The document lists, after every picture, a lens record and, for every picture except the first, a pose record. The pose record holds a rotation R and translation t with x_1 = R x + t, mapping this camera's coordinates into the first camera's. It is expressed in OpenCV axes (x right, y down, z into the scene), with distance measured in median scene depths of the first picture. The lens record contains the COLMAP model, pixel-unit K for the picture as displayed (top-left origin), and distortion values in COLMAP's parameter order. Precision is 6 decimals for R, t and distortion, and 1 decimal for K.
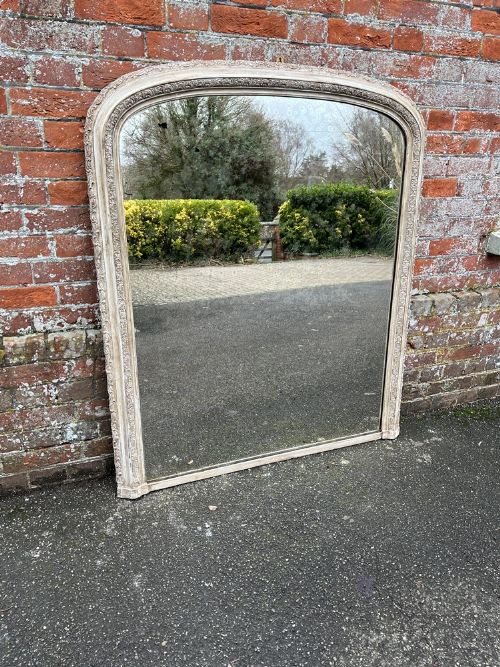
lens RADIAL K [[498.1, 0, 247.2], [0, 498.1, 334.1], [0, 0, 1]] dist [0.033614, -0.040911]
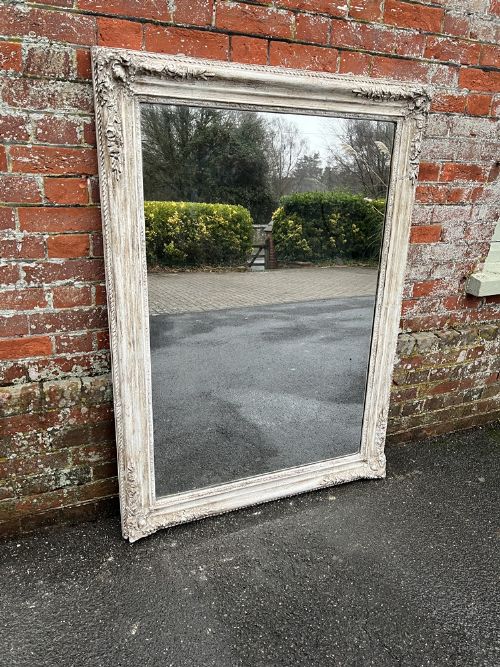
lens RADIAL K [[498.1, 0, 246.8], [0, 498.1, 337.5], [0, 0, 1]] dist [0.033614, -0.040911]
pose [[0.998268, 0.006059, 0.058522, -0.049061], [-0.006665, 0.999926, 0.010171, -0.099413], [-0.058456, -0.010544, 0.998234, -0.018205]]
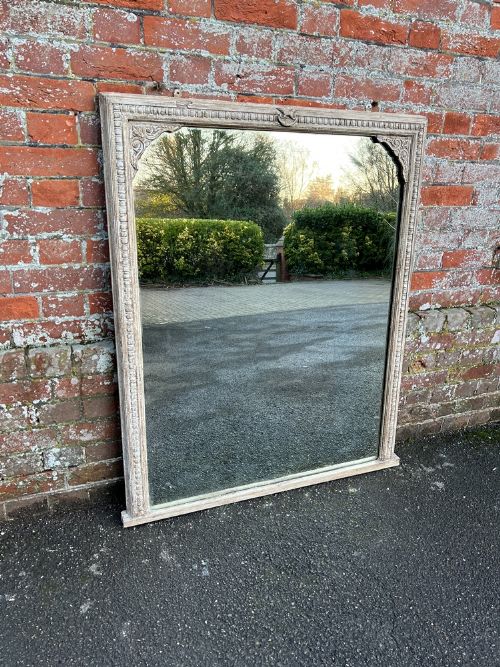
lens RADIAL K [[498.1, 0, 247.4], [0, 498.1, 337.0], [0, 0, 1]] dist [0.033614, -0.040911]
pose [[0.999806, 0.007719, 0.018126, -0.020455], [-0.007329, 0.999742, -0.021486, -0.006157], [-0.018287, 0.021349, 0.999605, 0.087765]]
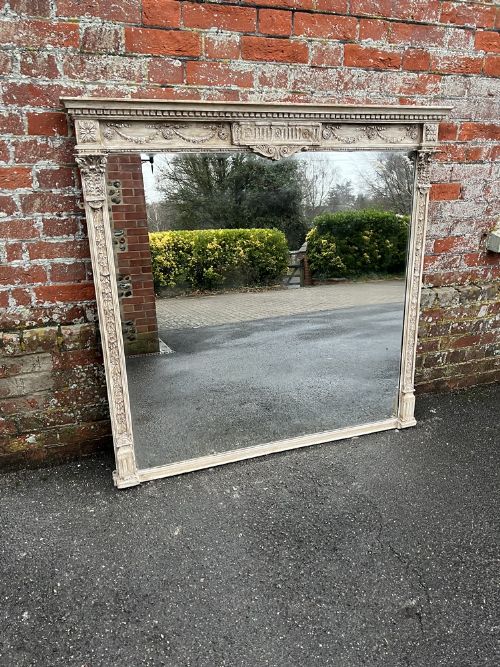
lens RADIAL K [[498.1, 0, 250.8], [0, 498.1, 339.7], [0, 0, 1]] dist [0.033614, -0.040911]
pose [[0.999803, 0.005659, -0.019028, -0.021899], [-0.004892, 0.999184, 0.040103, -0.010381], [0.019239, -0.040002, 0.999014, -0.143661]]
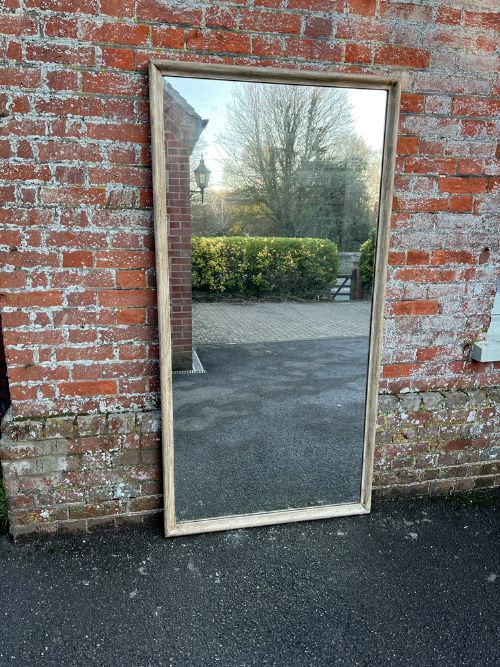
lens RADIAL K [[498.1, 0, 244.1], [0, 498.1, 338.7], [0, 0, 1]] dist [0.033614, -0.040911]
pose [[0.988938, 0.025797, -0.146070, 0.153778], [-0.044512, 0.990987, -0.126350, -0.048294], [0.141494, 0.131454, 0.981172, -0.298536]]
